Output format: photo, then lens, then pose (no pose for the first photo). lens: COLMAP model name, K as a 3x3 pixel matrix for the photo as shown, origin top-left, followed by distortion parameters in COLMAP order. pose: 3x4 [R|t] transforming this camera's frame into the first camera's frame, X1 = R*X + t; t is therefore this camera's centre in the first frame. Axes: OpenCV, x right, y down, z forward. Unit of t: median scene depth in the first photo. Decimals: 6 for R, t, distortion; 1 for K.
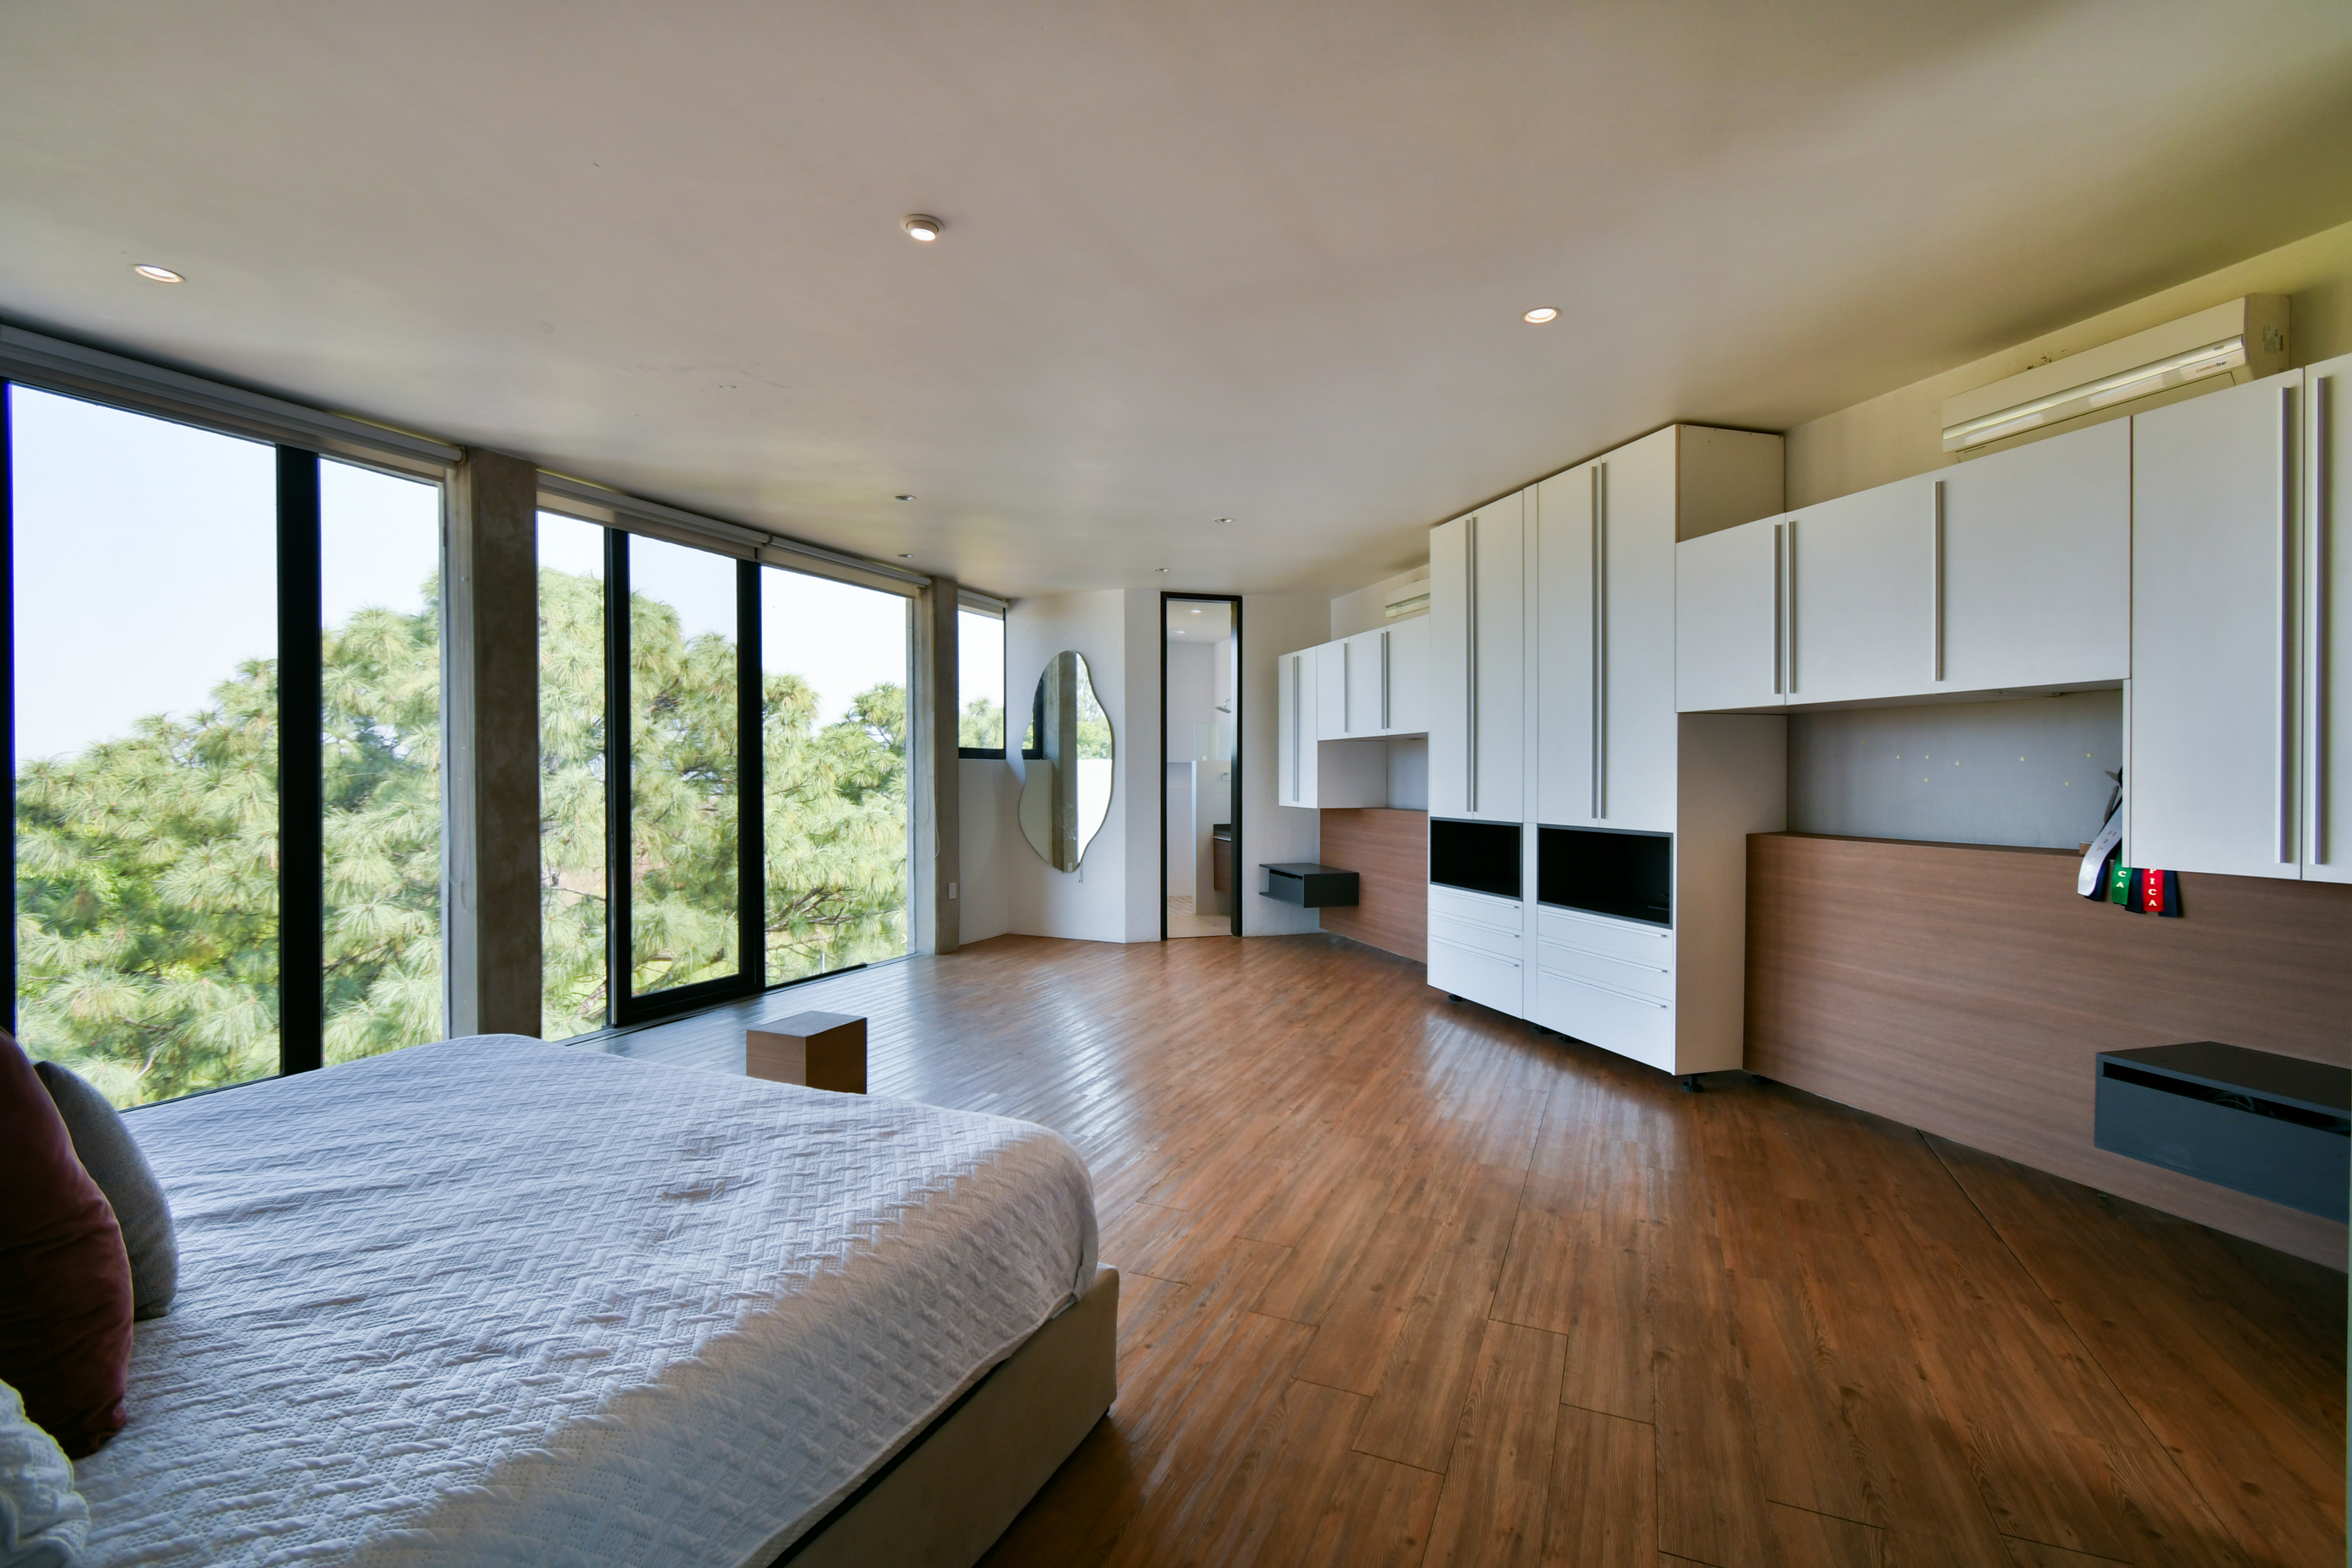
lens RADIAL K [[1055.5, 0, 1176.0], [0, 1055.5, 784.0], [0, 0, 1]] dist [0.014182, -0.006061]
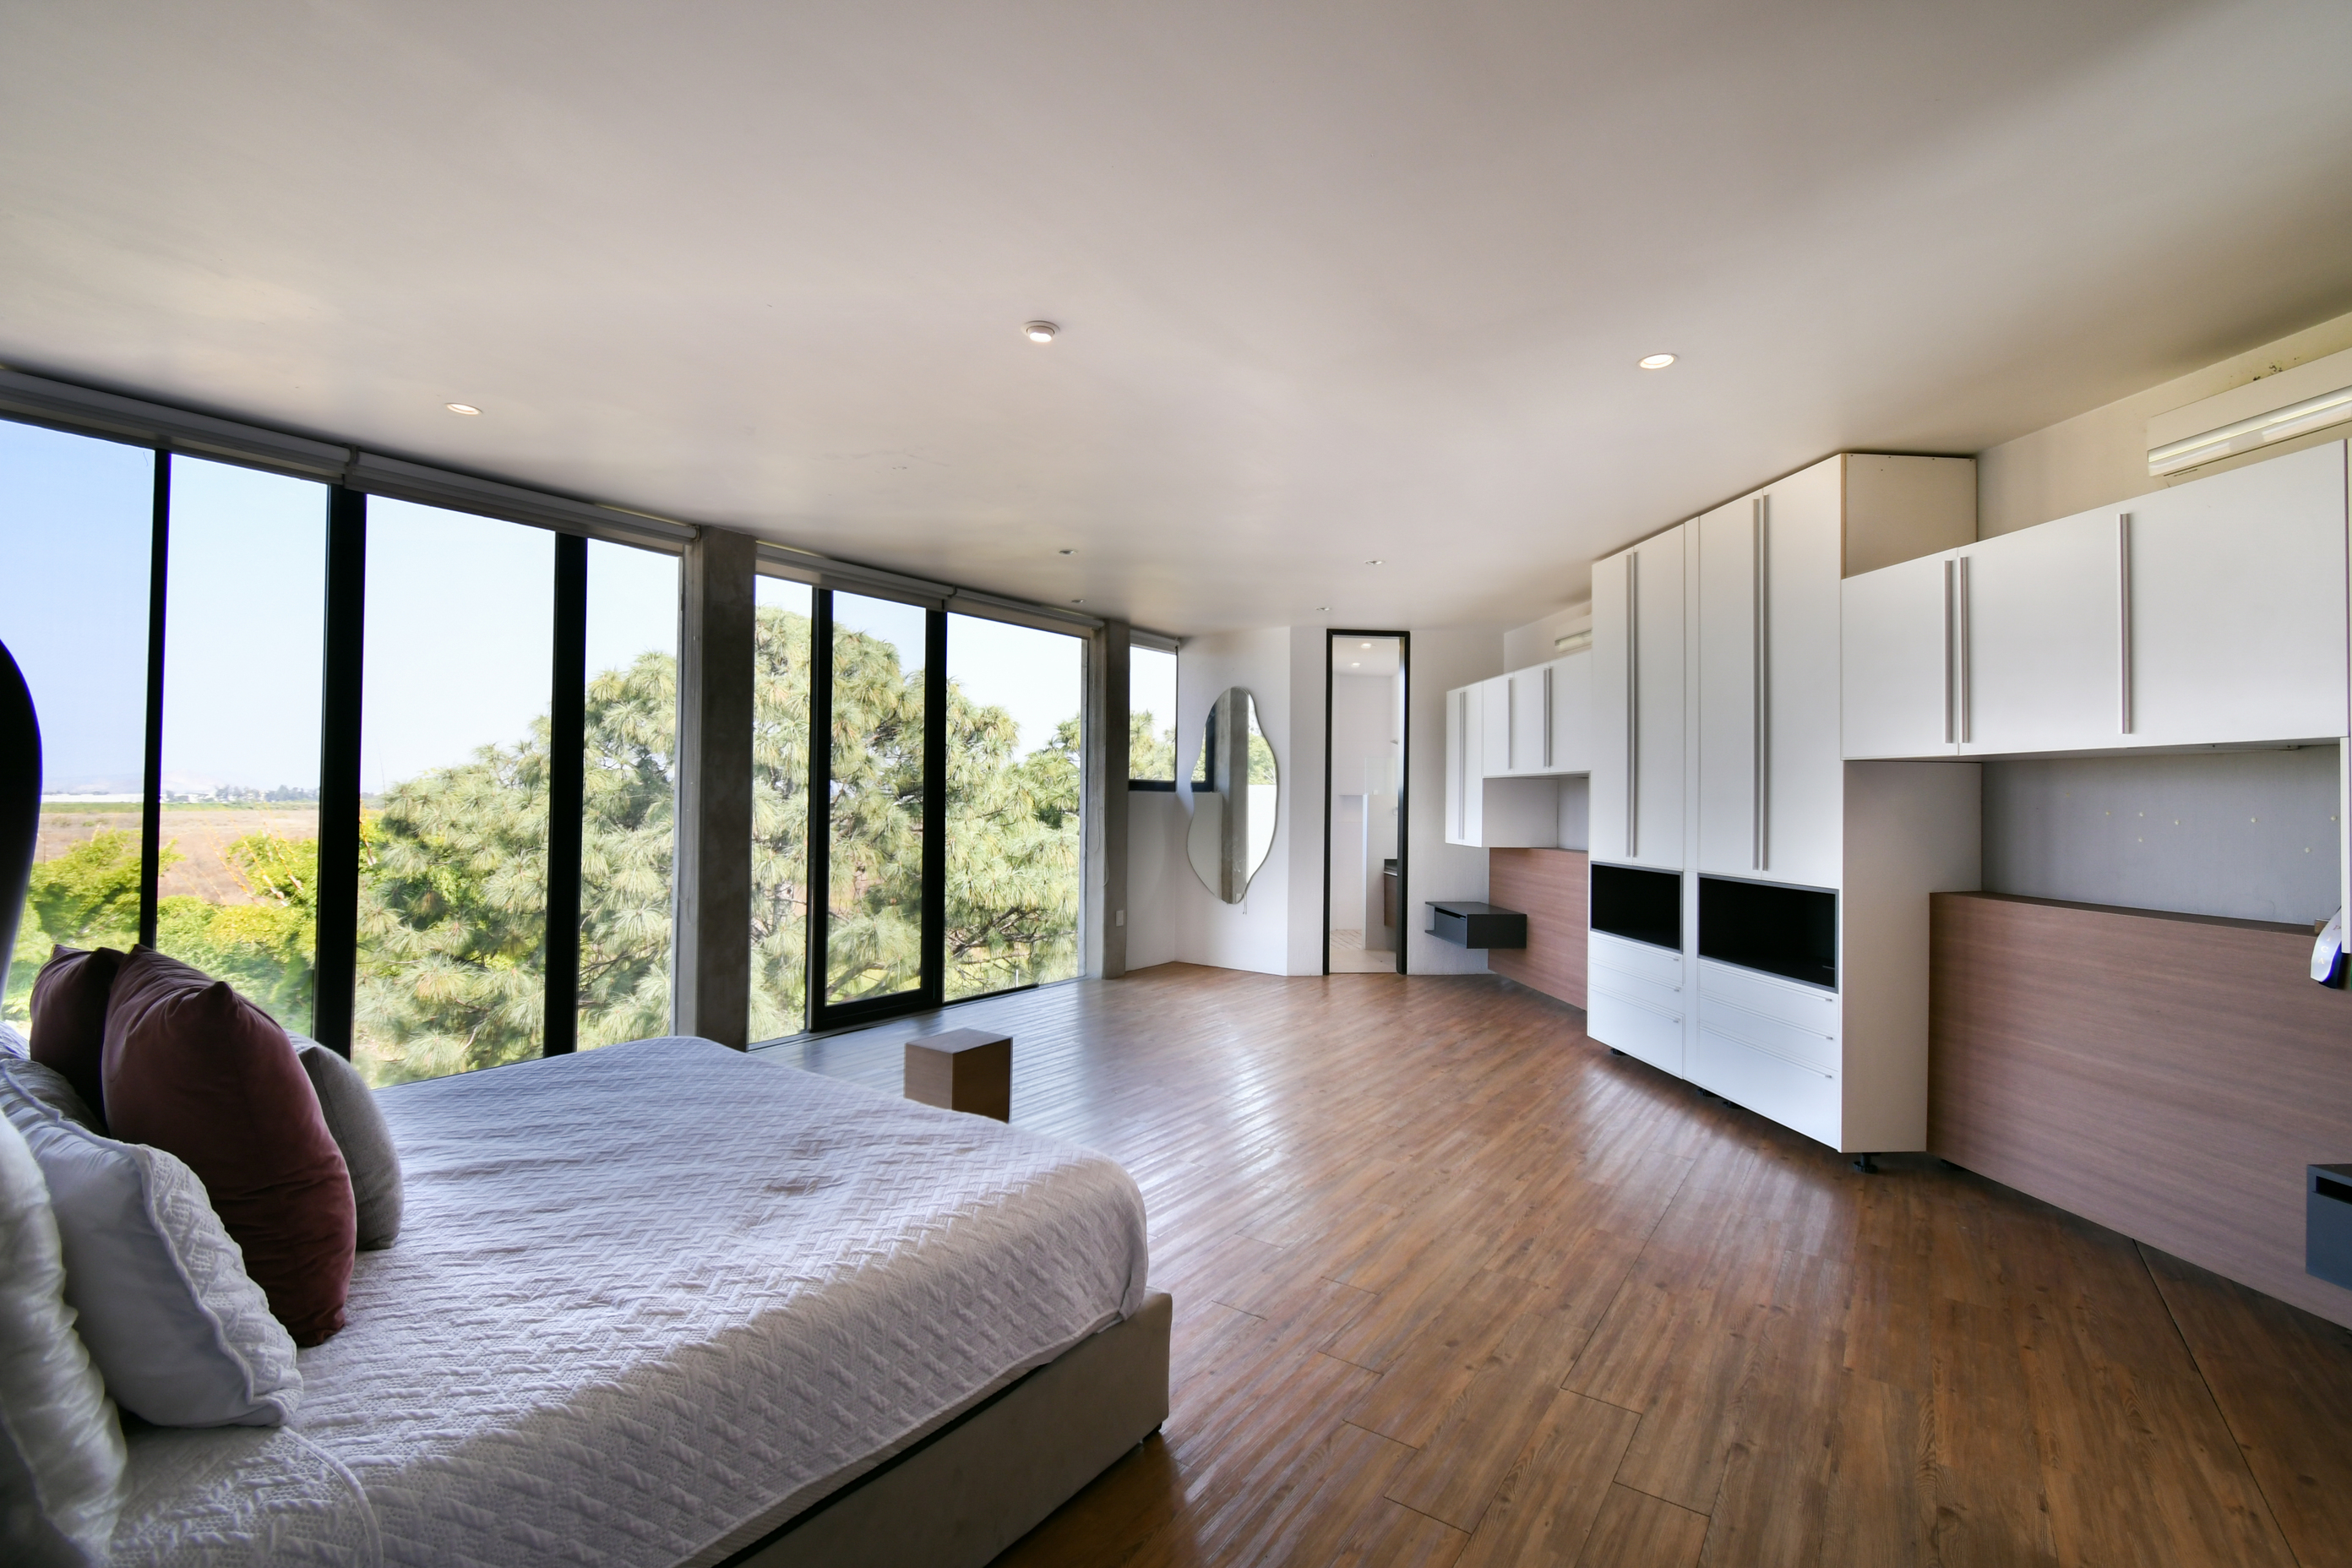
lens RADIAL K [[1055.1, 0, 1168.0], [0, 1055.1, 778.2], [0, 0, 1]] dist [0.014654, -0.007262]
pose [[0.979662, 0.008864, -0.200457, 0.102836], [-0.014500, 0.999539, -0.026667, -0.023409], [0.200129, 0.029032, 0.979339, -0.042827]]
